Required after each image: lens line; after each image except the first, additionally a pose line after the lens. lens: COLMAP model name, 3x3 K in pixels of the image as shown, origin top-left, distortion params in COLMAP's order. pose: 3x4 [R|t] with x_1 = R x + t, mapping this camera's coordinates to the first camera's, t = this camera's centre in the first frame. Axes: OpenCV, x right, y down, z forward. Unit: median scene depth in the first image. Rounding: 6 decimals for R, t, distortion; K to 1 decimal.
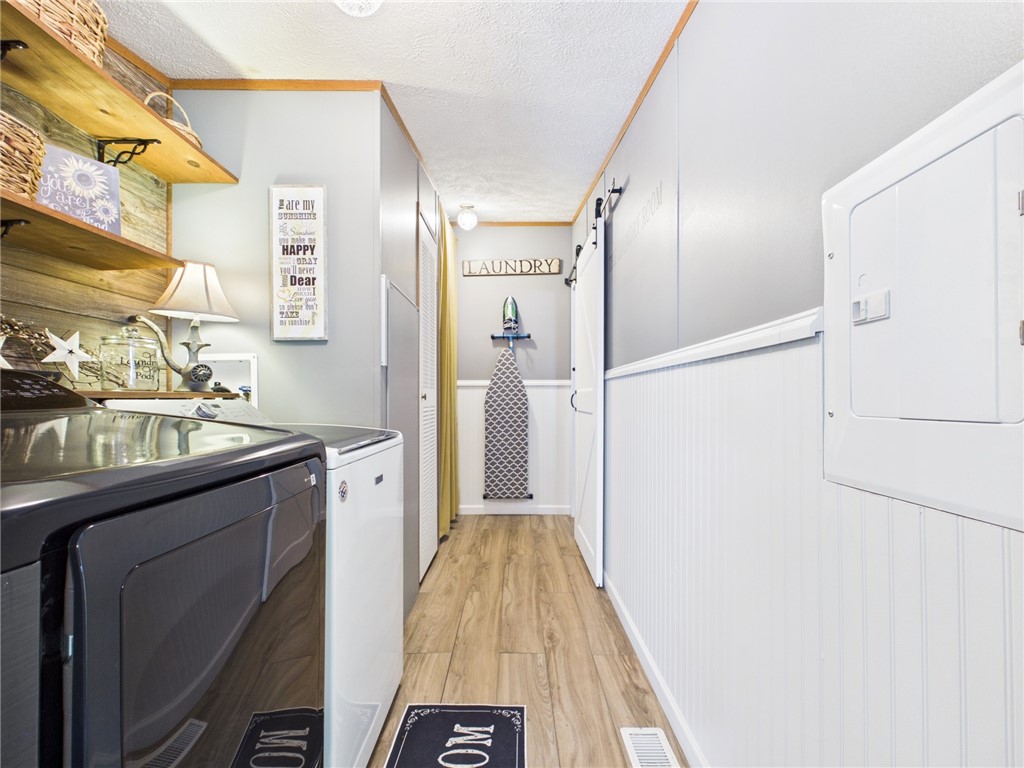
lens RADIAL K [[533.8, 0, 512.3], [0, 533.8, 404.5], [0, 0, 1]] dist [-0.003855, 0.001384]
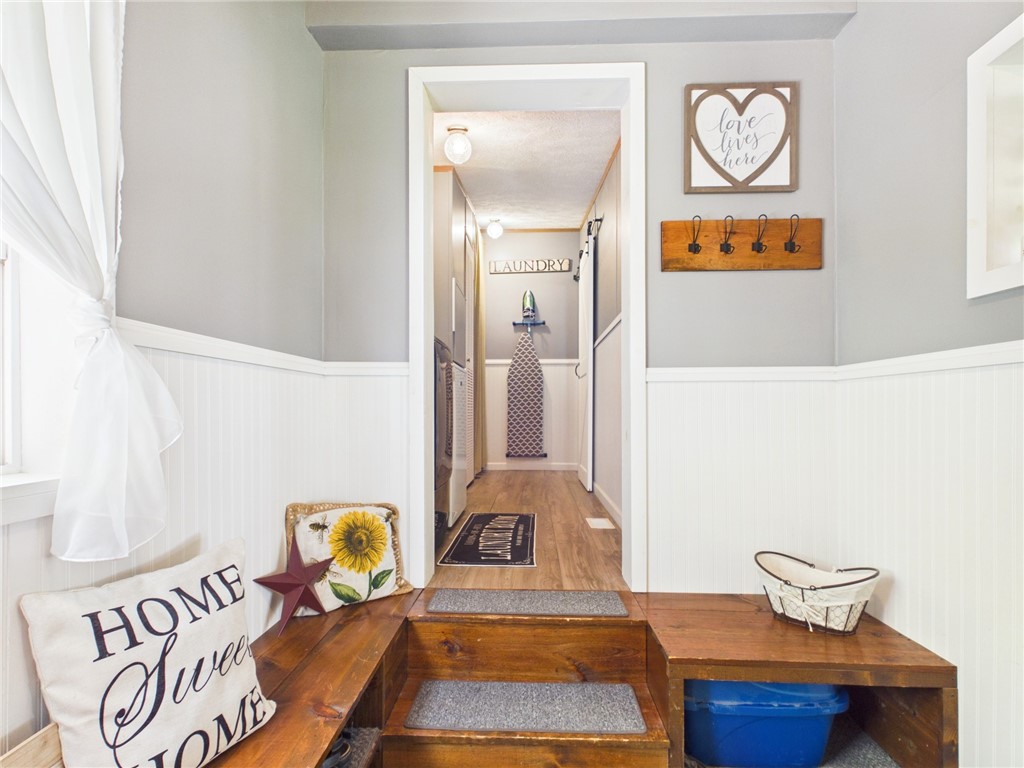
lens RADIAL K [[533.8, 0, 512.3], [0, 533.8, 404.5], [0, 0, 1]] dist [-0.003855, 0.001384]
pose [[0.999380, 0.001595, -0.035167, 0.002283], [-0.001235, 0.999947, 0.010253, 0.046337], [0.035181, -0.010203, 0.999329, -0.224097]]
